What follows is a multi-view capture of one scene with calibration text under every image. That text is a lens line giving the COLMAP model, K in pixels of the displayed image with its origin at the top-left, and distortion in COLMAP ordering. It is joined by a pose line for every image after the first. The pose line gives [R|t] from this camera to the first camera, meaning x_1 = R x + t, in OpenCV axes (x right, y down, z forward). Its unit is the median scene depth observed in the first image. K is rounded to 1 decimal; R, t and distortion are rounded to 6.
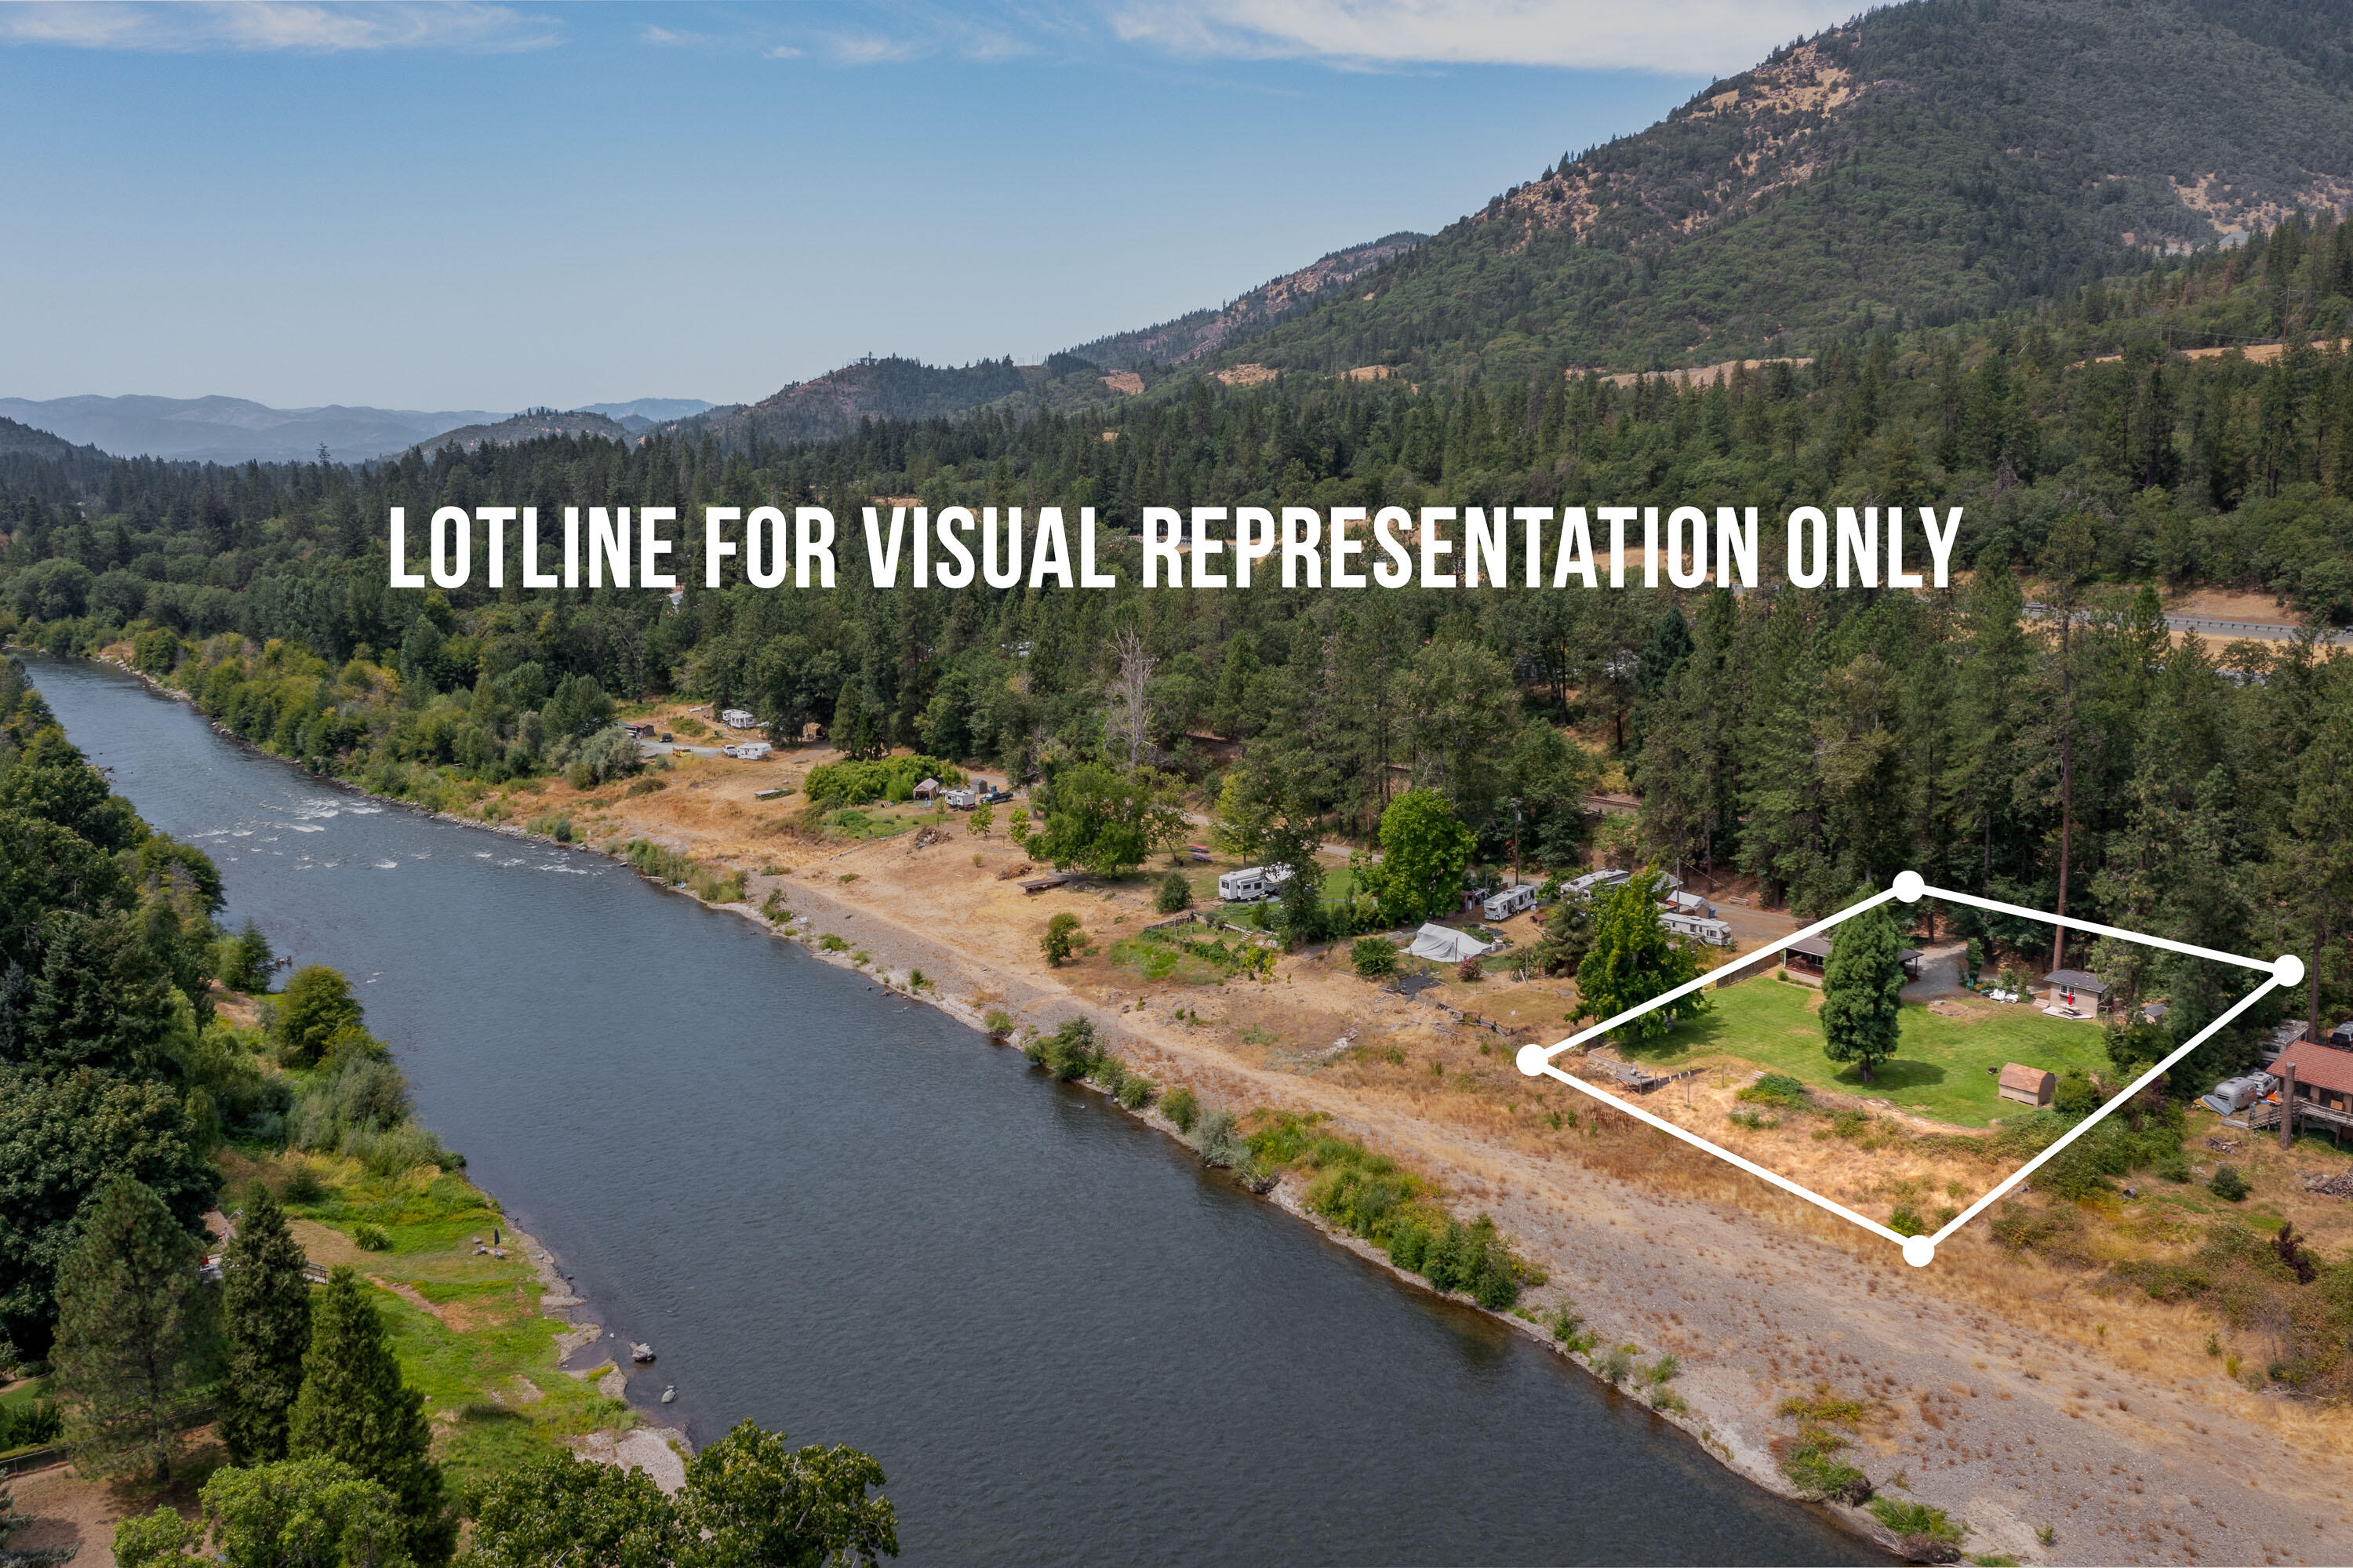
lens RADIAL K [[1855.2, 0, 1175.6], [0, 1855.2, 782.8], [0, 0, 1]] dist [-0.012358, 0.013987]
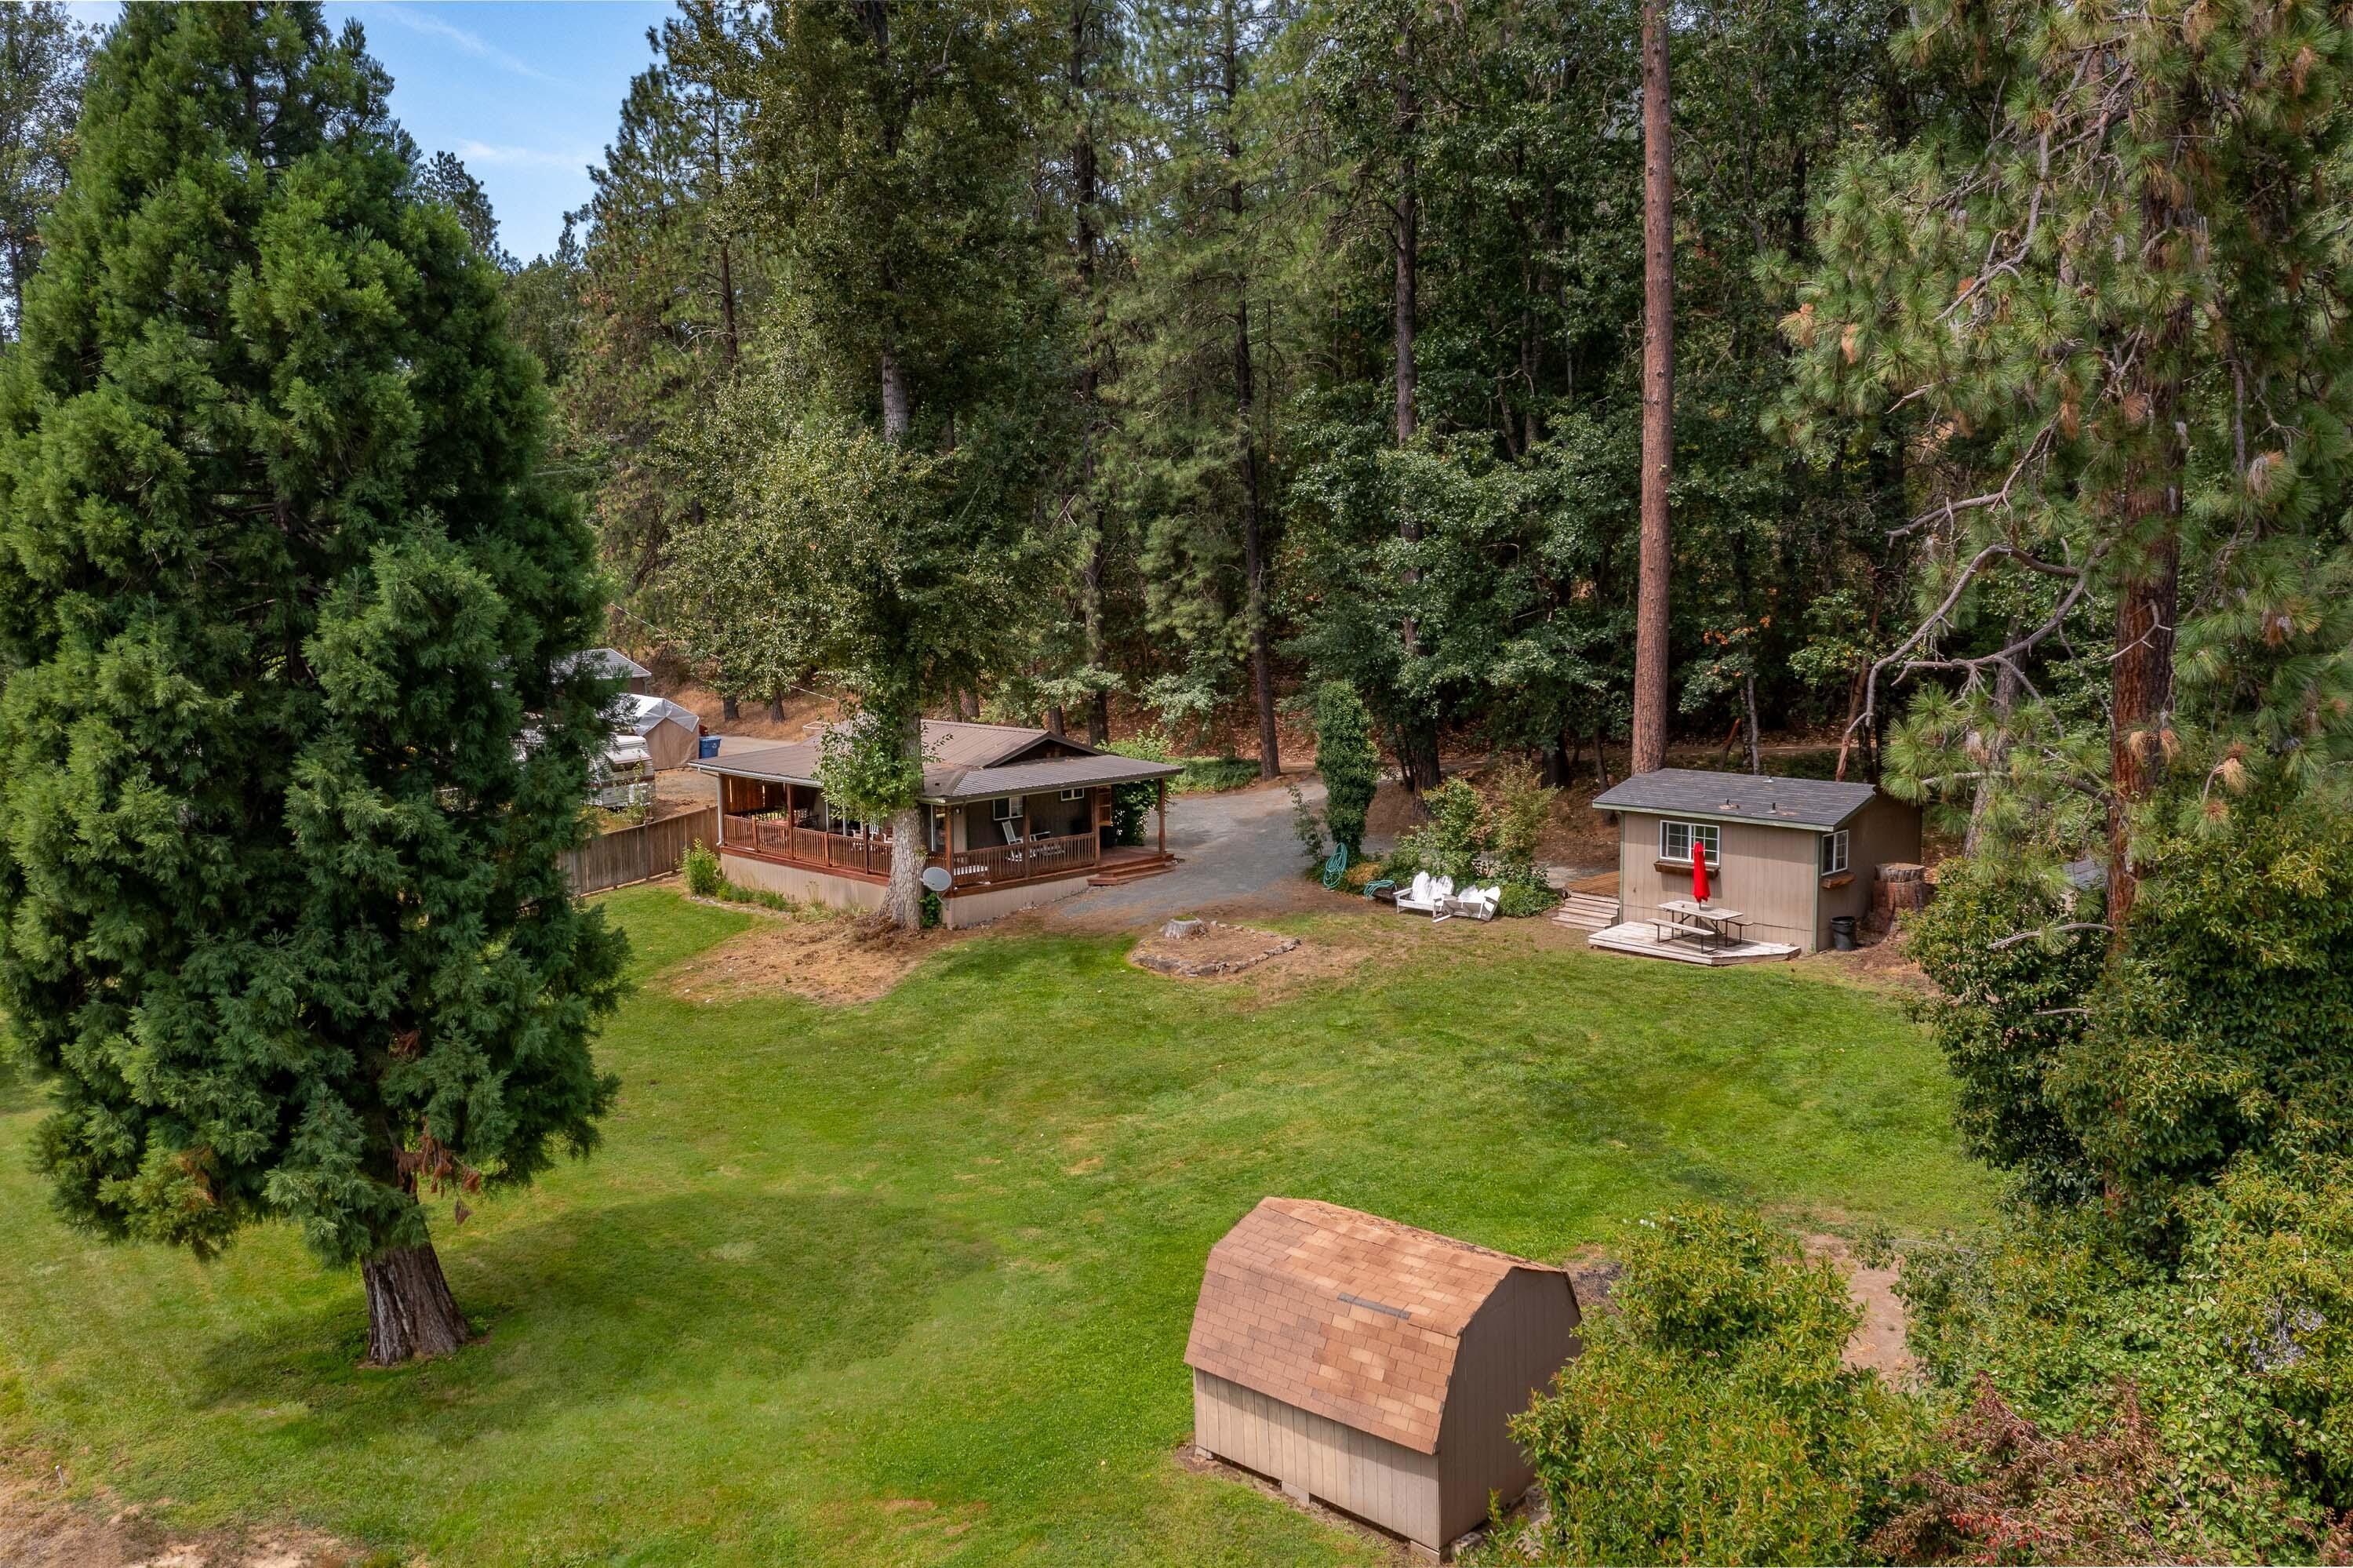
lens RADIAL K [[1855.2, 0, 1178.7], [0, 1855.2, 784.5], [0, 0, 1]] dist [-0.012358, 0.013987]
pose [[0.987024, -0.007775, 0.160385, 0.429864], [0.017038, 0.998259, -0.056461, 0.130718], [-0.159667, 0.058461, 0.985438, 0.880260]]
